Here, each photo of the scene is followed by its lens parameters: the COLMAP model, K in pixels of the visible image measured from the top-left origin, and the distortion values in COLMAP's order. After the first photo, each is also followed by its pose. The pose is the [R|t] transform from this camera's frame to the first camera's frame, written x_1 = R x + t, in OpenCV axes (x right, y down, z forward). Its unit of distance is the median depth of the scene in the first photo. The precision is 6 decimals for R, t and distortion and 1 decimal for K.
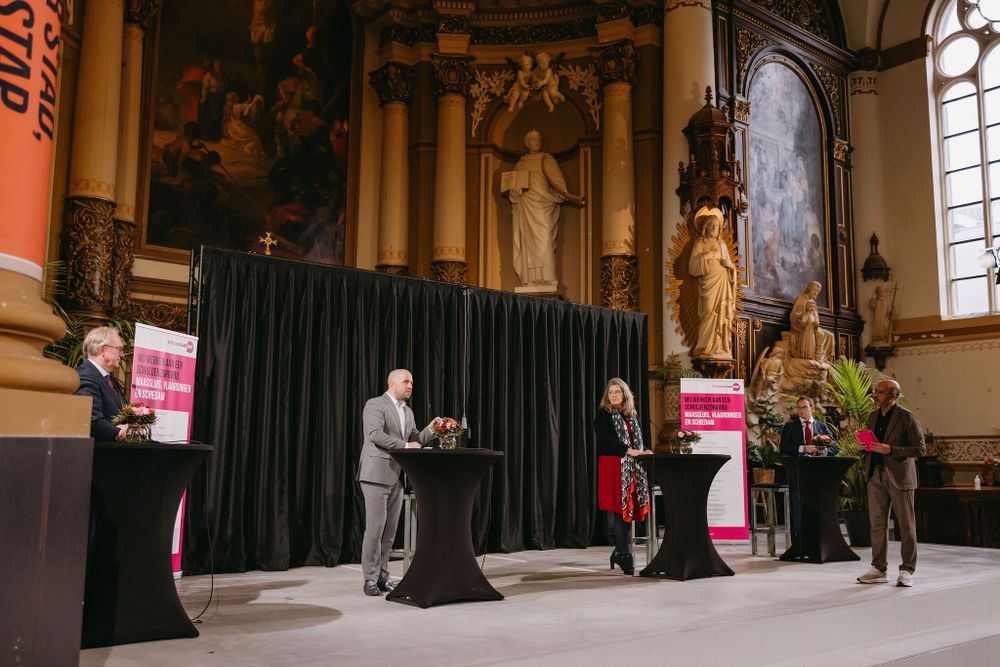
lens RADIAL K [[918.7, 0, 522.9], [0, 918.7, 331.5], [0, 0, 1]] dist [-0.009458, 0.018849]
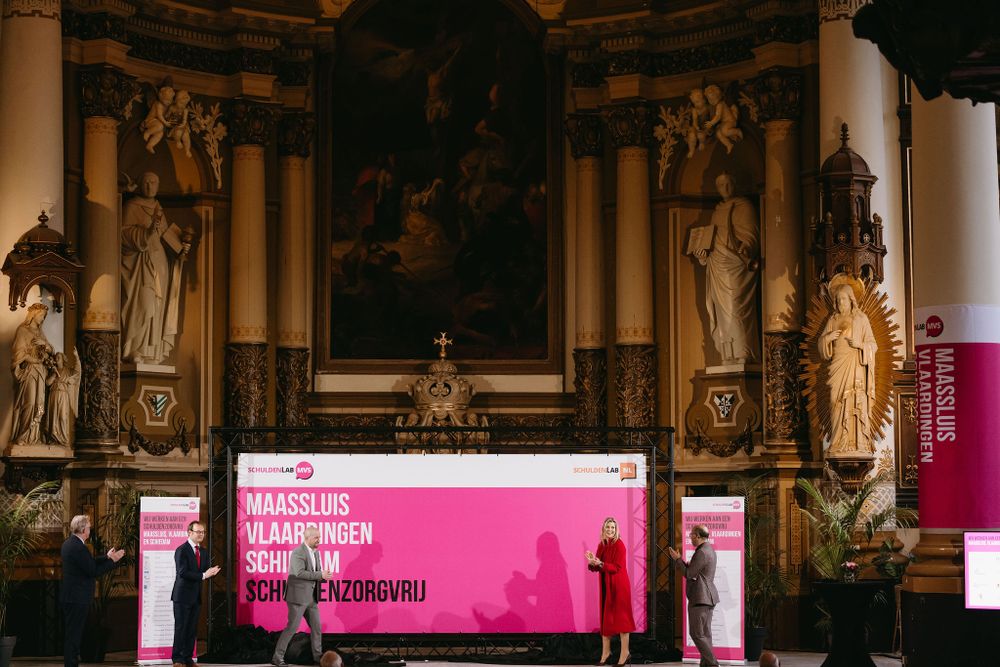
lens RADIAL K [[2165.8, 0, 498.6], [0, 2165.8, 335.6], [0, 0, 1]] dist [-0.089138, 0.000000]
pose [[0.791685, -0.056119, -0.608346, 1.088172], [0.091870, 0.995385, 0.027733, -0.154684], [0.603982, -0.077845, 0.793187, -0.717722]]
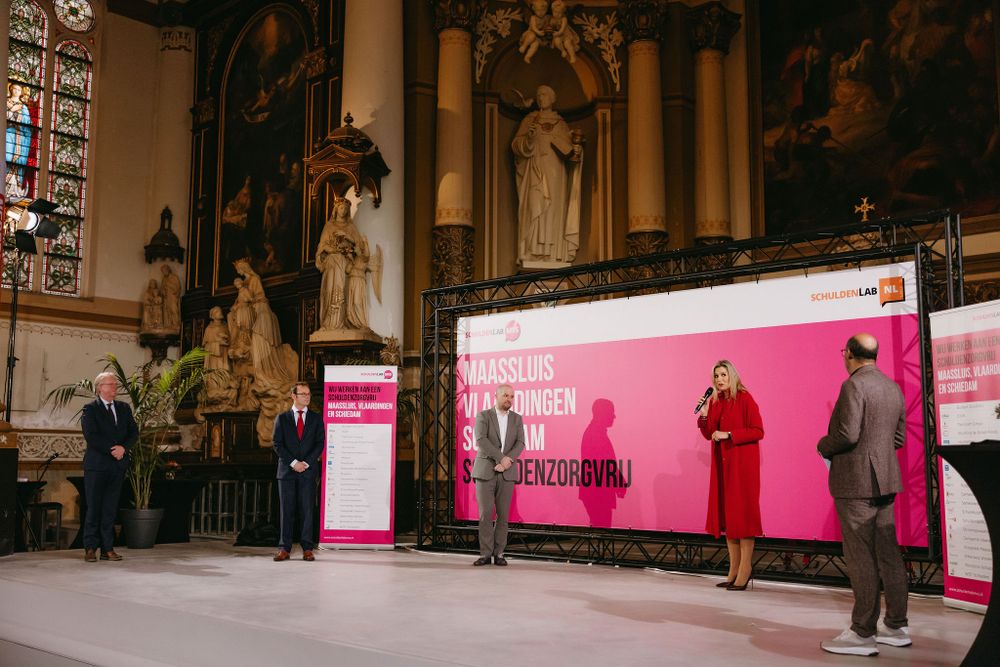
lens RADIAL K [[1023.8, 0, 491.9], [0, 1023.8, 334.8], [0, 0, 1]] dist [0.014376, 0.000000]
pose [[0.140446, -0.126101, -0.982025, 0.574815], [0.136236, 0.984883, -0.106984, 0.070535], [0.980670, -0.118762, 0.155502, 0.472158]]
